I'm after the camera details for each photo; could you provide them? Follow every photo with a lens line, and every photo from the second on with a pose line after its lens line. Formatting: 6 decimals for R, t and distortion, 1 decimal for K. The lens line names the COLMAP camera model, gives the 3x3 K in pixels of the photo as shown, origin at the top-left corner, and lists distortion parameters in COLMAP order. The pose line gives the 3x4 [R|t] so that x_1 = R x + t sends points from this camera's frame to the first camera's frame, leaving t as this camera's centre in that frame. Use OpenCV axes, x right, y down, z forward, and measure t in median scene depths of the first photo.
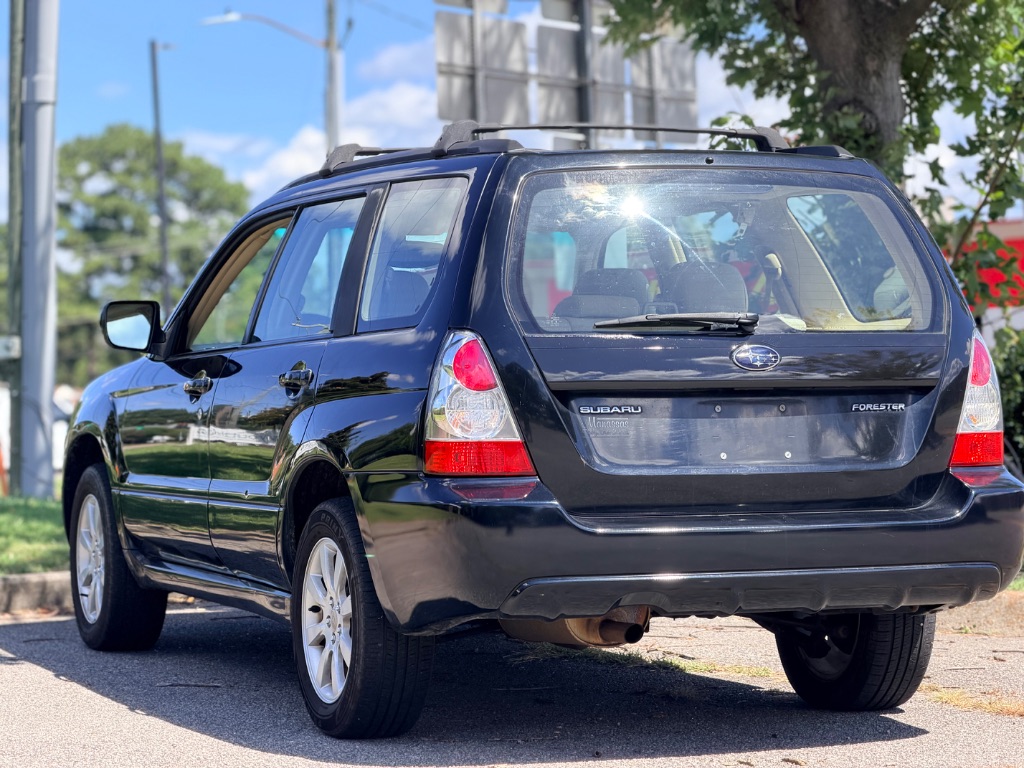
lens RADIAL K [[3028.8, 0, 512.0], [0, 3028.8, 384.0], [0, 0, 1]] dist [0.264112, 0.559964]
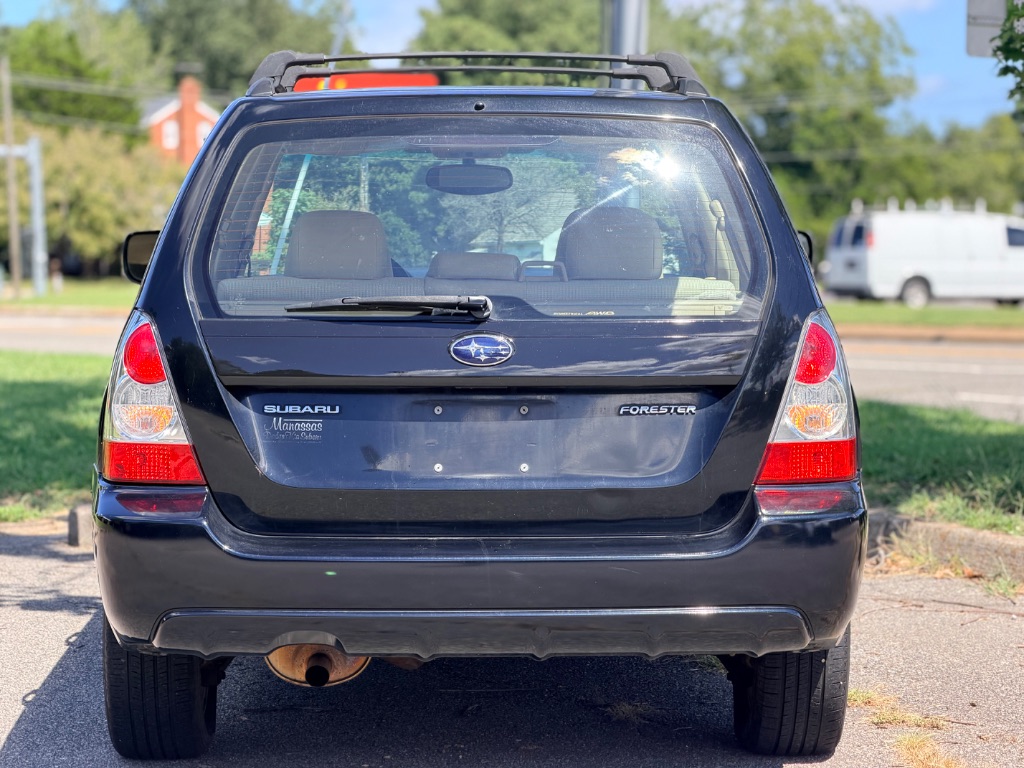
lens RADIAL K [[3028.8, 0, 512.0], [0, 3028.8, 384.0], [0, 0, 1]] dist [0.264112, 0.559964]
pose [[0.937156, 0.030803, -0.347550, 0.372178], [-0.009025, 0.997902, 0.064109, -0.052050], [0.348795, -0.056944, 0.935467, 0.227646]]
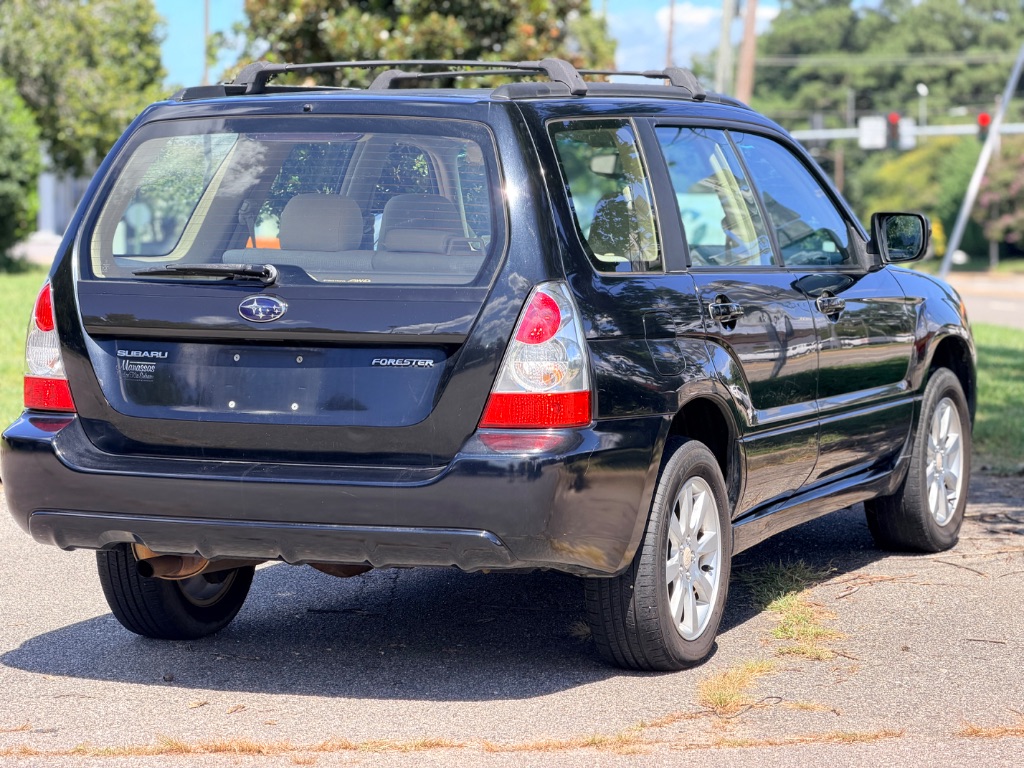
lens RADIAL K [[3028.8, 0, 512.0], [0, 3028.8, 384.0], [0, 0, 1]] dist [0.264112, 0.559964]
pose [[0.710084, 0.059063, -0.701636, 0.841472], [-0.009112, 0.997163, 0.074719, -0.059476], [0.704058, -0.046663, 0.708607, 0.339220]]
